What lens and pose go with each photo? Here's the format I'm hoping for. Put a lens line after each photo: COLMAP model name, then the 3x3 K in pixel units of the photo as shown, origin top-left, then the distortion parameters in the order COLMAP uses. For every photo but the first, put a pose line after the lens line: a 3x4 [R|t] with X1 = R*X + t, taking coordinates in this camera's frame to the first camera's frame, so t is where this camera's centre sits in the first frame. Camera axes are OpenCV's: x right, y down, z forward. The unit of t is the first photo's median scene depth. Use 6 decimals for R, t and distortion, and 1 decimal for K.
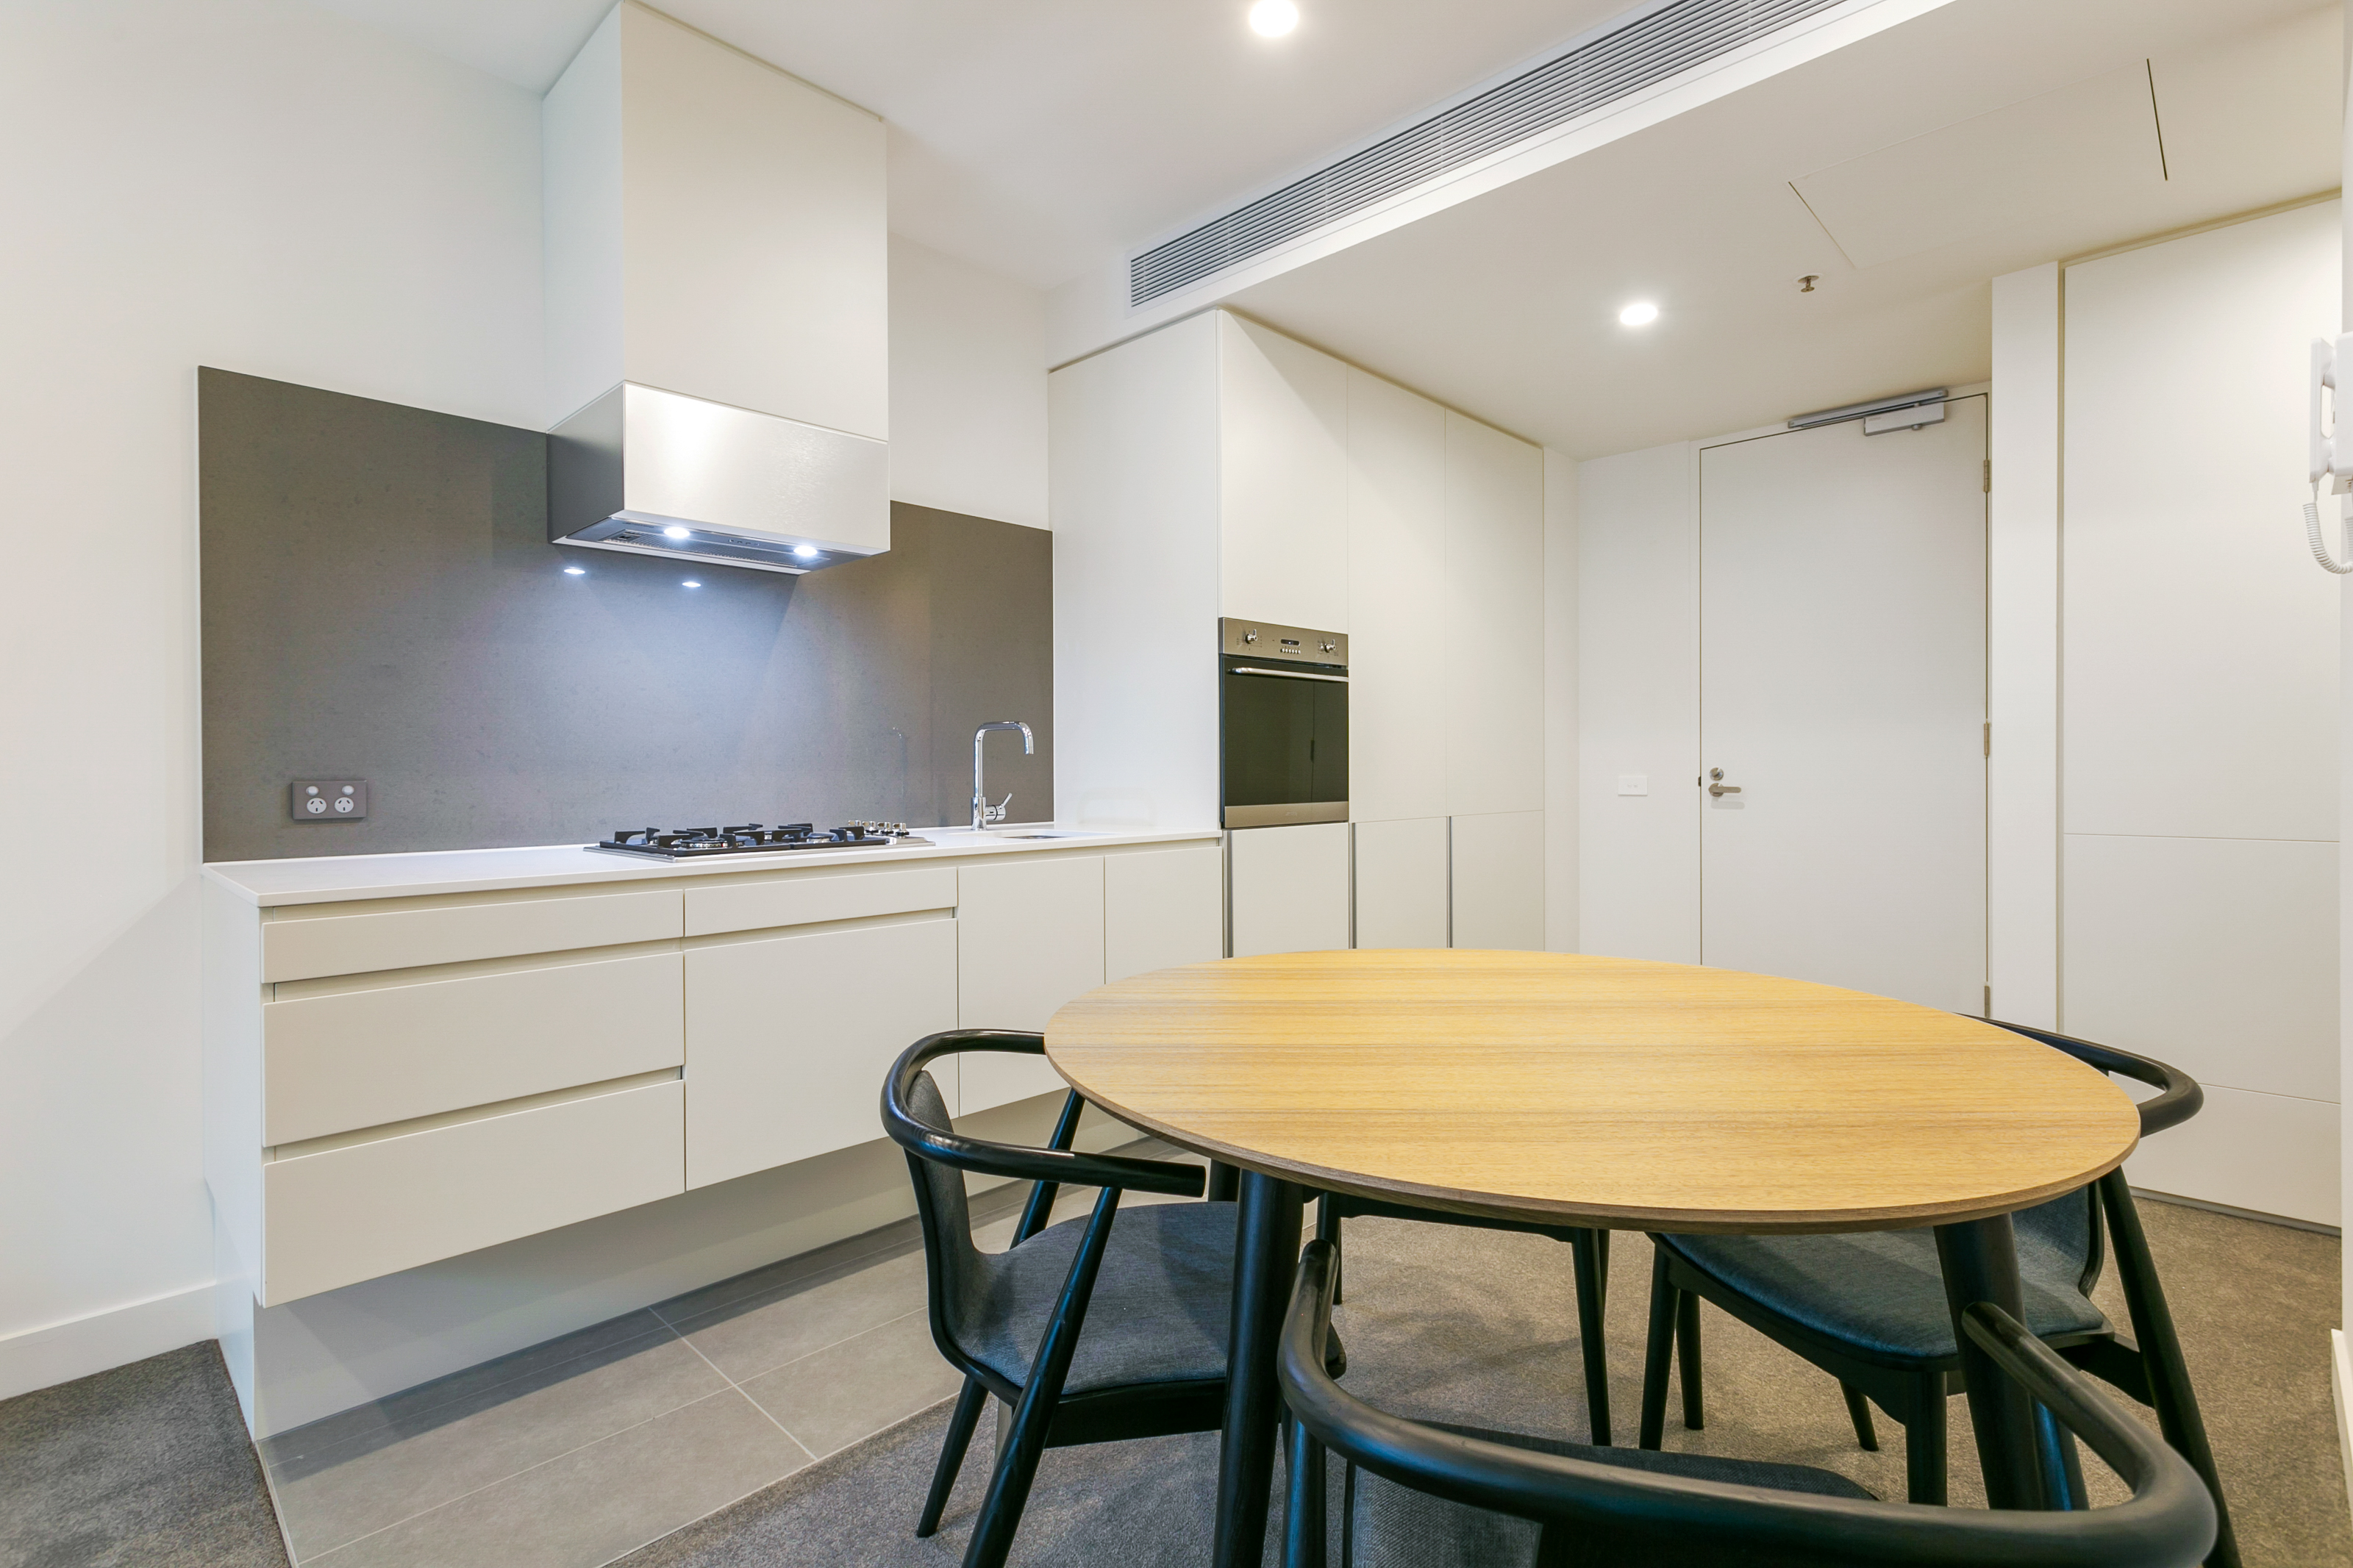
lens RADIAL K [[1097.3, 0, 1178.7], [0, 1097.3, 776.8], [0, 0, 1]] dist [0.002160, 0.000687]
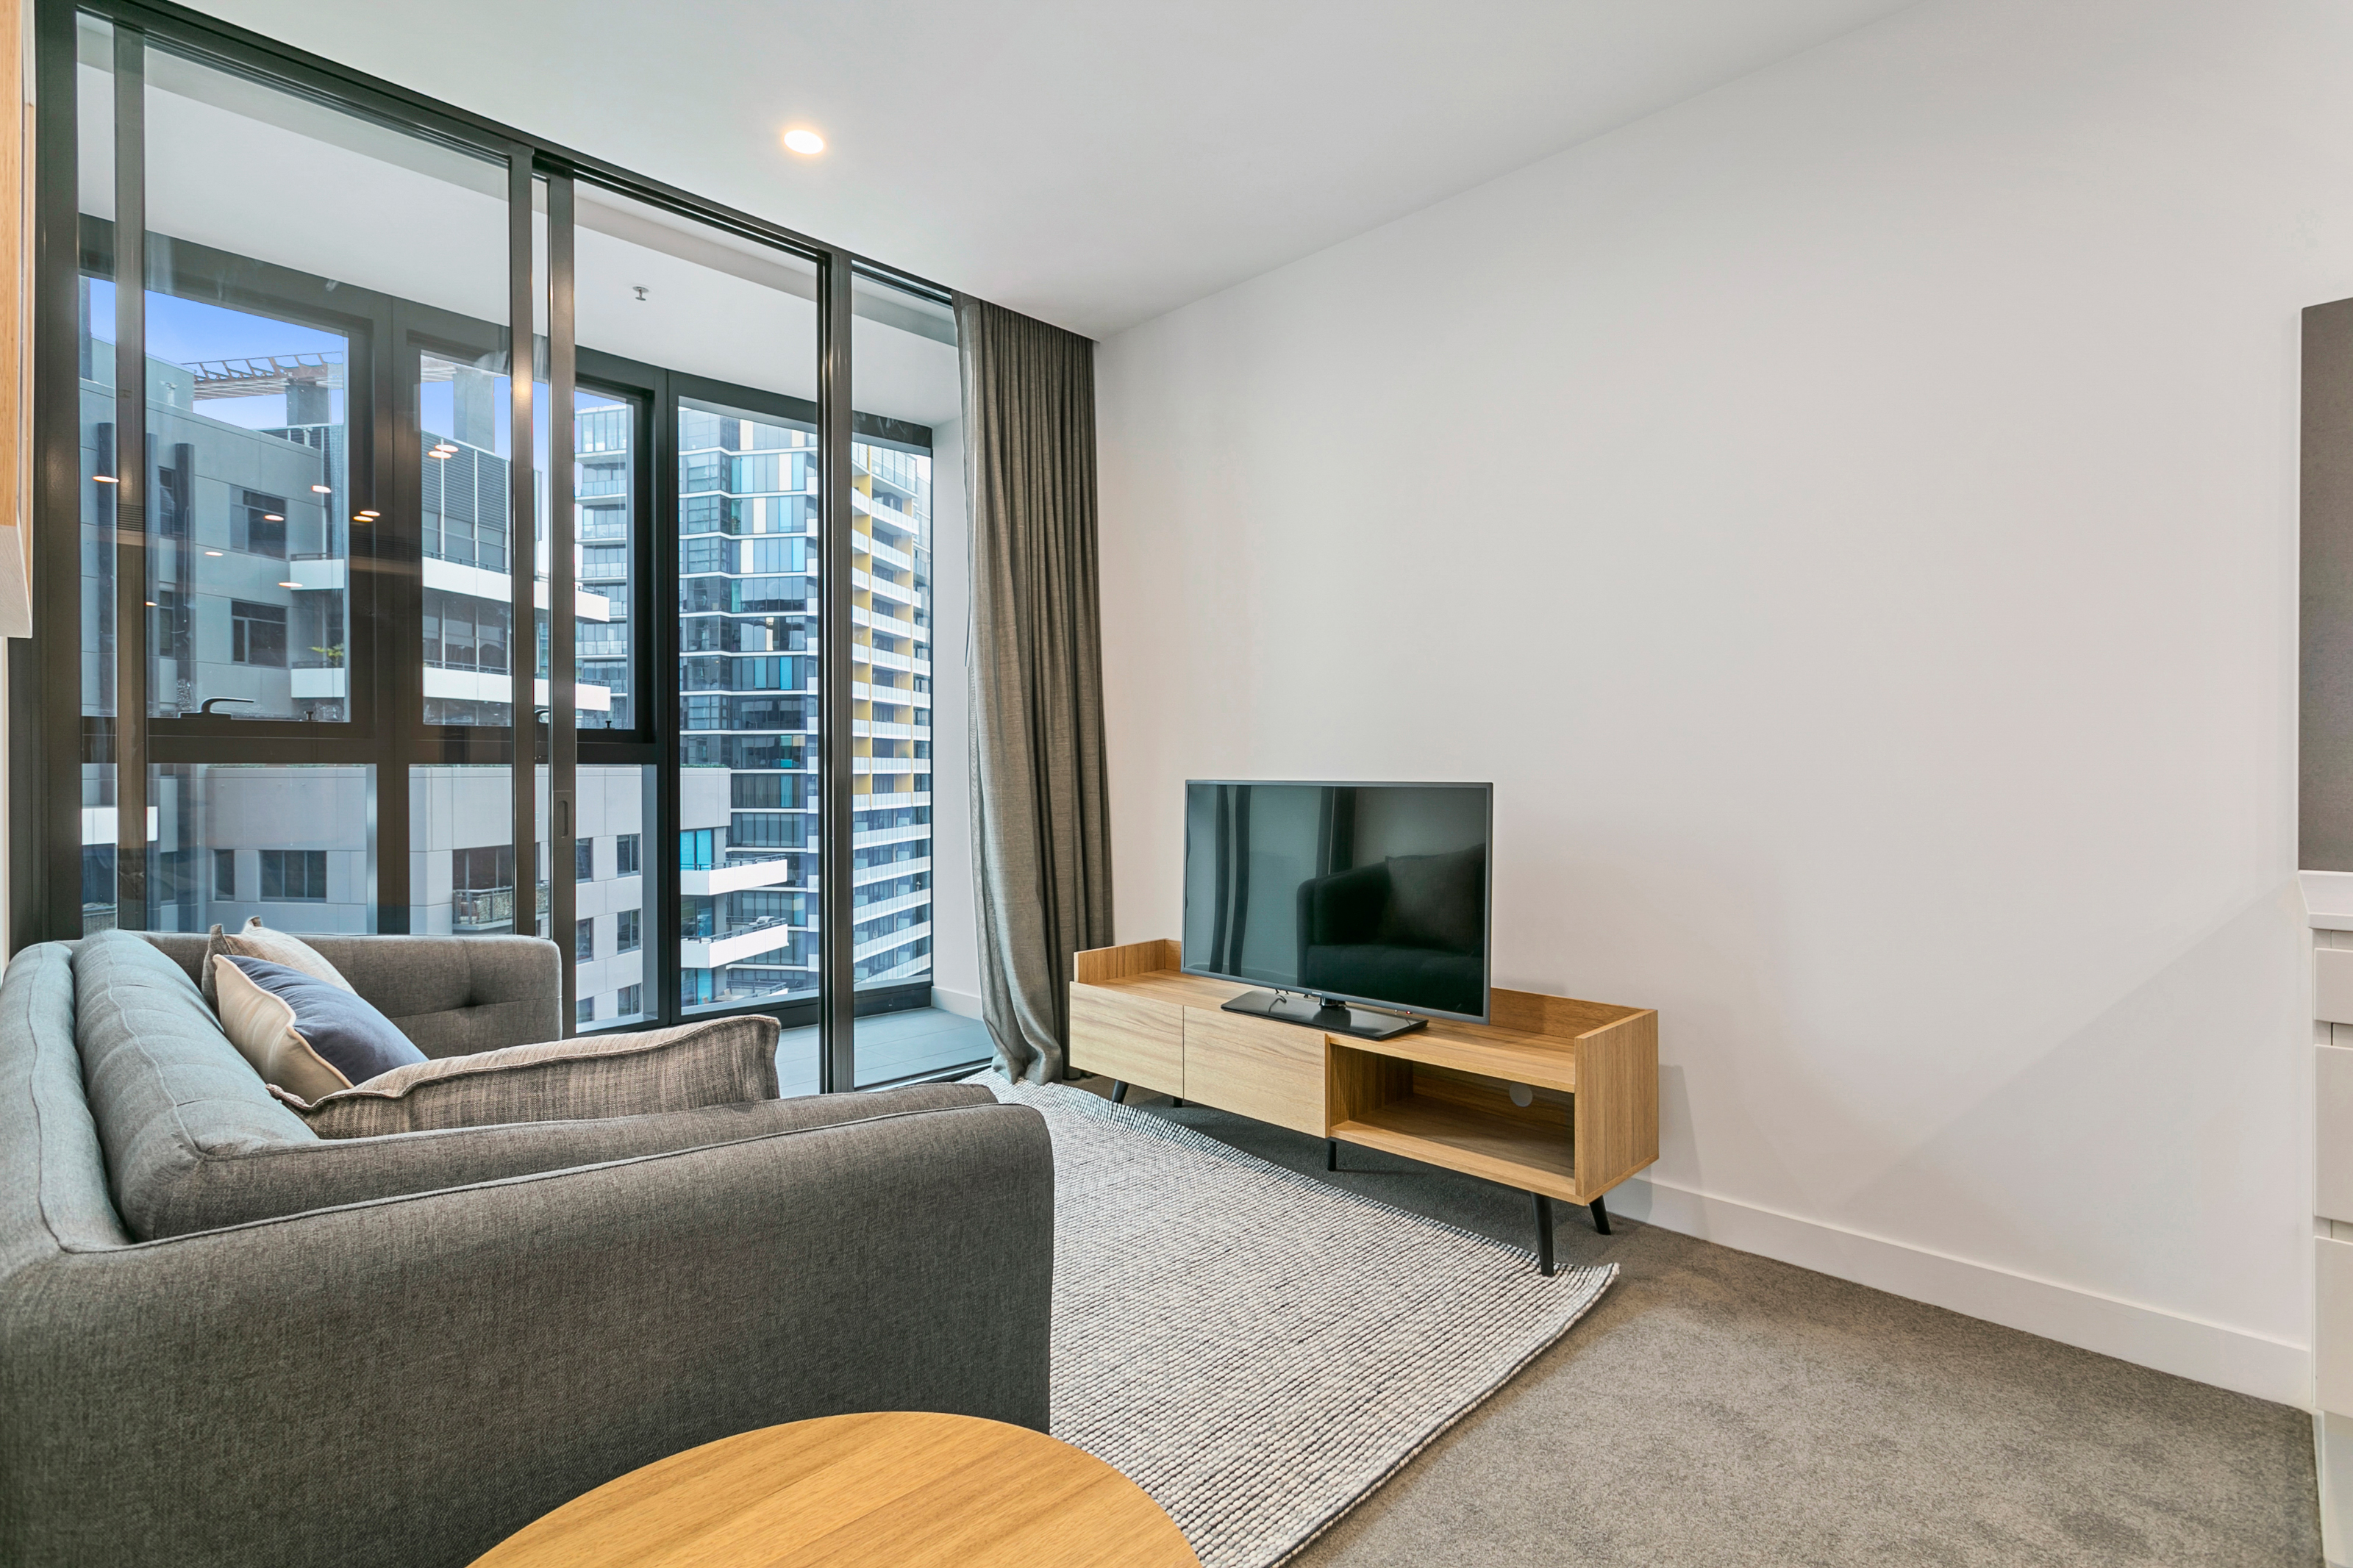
lens RADIAL K [[1097.3, 0, 1178.5], [0, 1097.3, 775.5], [0, 0, 1]] dist [0.002160, 0.000687]
pose [[-0.021069, 0.006839, -0.999755, 0.022332], [-0.001107, 0.999976, 0.006864, -0.002825], [0.999777, 0.001252, -0.021061, 0.142537]]
